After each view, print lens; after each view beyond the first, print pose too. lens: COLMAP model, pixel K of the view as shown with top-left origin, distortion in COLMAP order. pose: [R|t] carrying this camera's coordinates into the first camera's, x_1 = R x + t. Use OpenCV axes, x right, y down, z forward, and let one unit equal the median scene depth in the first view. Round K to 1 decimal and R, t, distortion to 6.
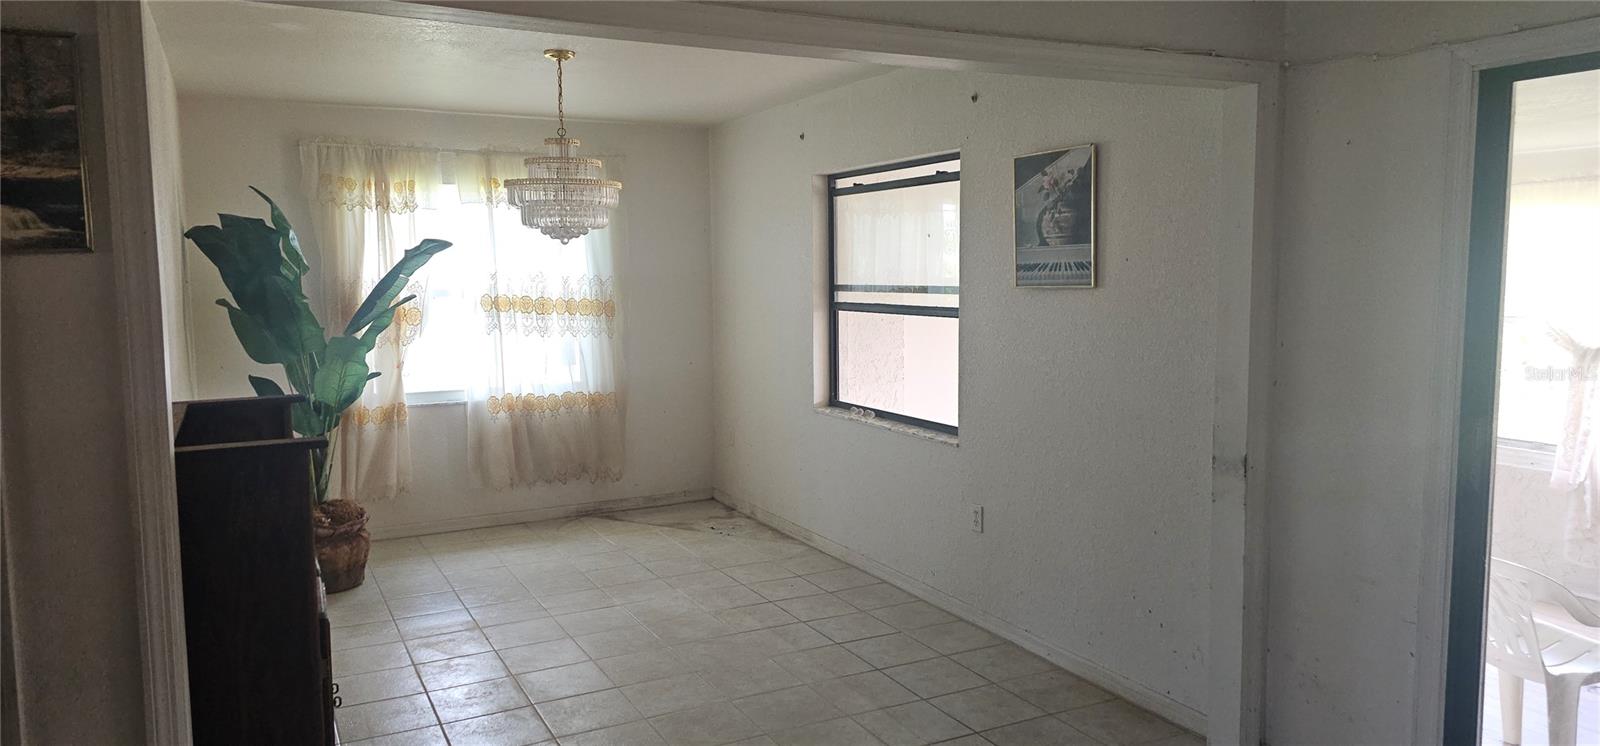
lens RADIAL K [[1074.1, 0, 800.0], [0, 1074.1, 373.0], [0, 0, 1]] dist [0.087162, -0.001339]
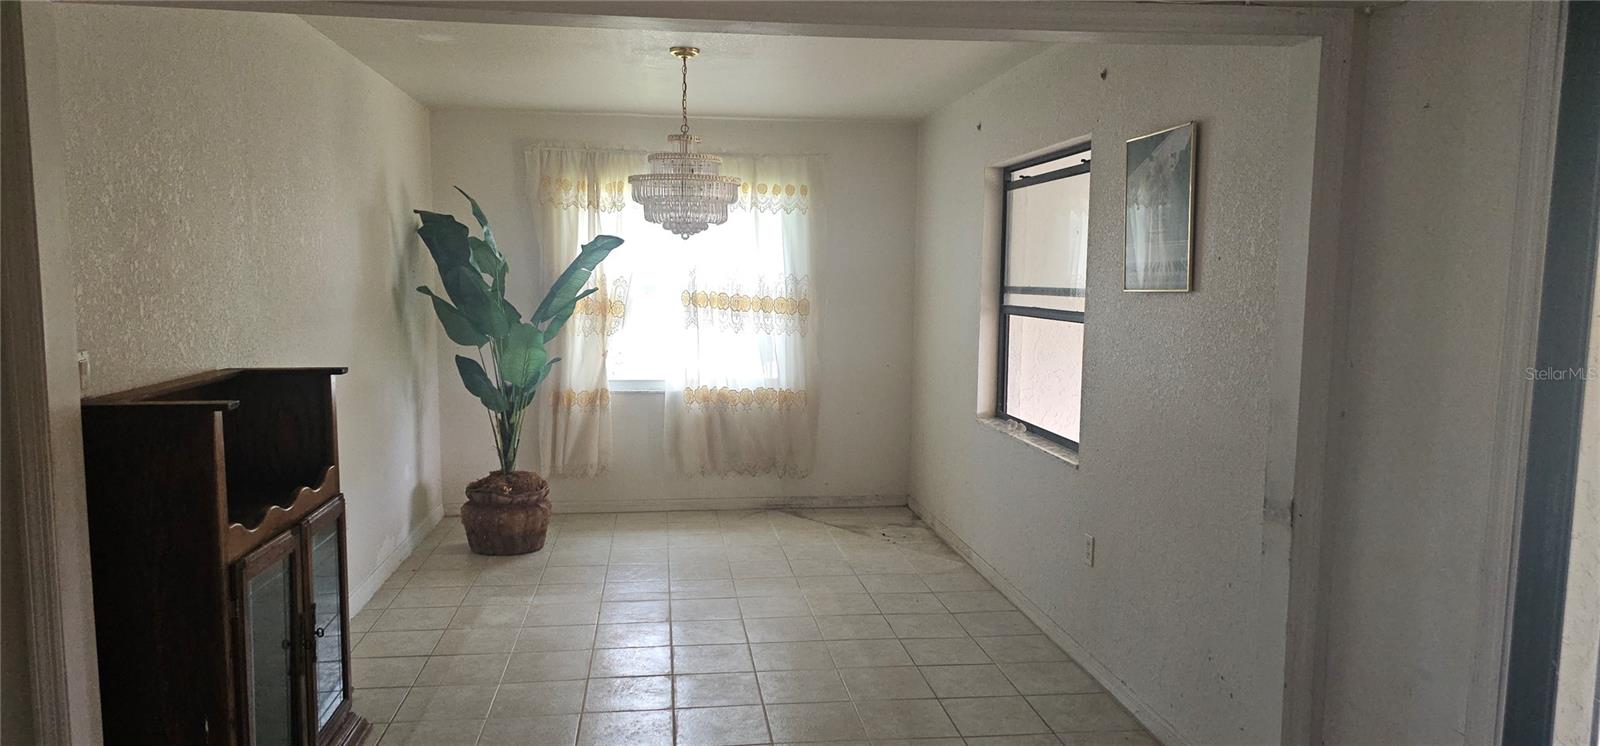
lens RADIAL K [[1075.2, 0, 797.0], [0, 1075.2, 400.5], [0, 0, 1]] dist [0.088852, -0.001062]
pose [[0.938846, 0.058440, -0.339342, 0.186107], [-0.051766, 0.998247, 0.028694, -0.001498], [0.340424, -0.009373, 0.940225, 0.059869]]
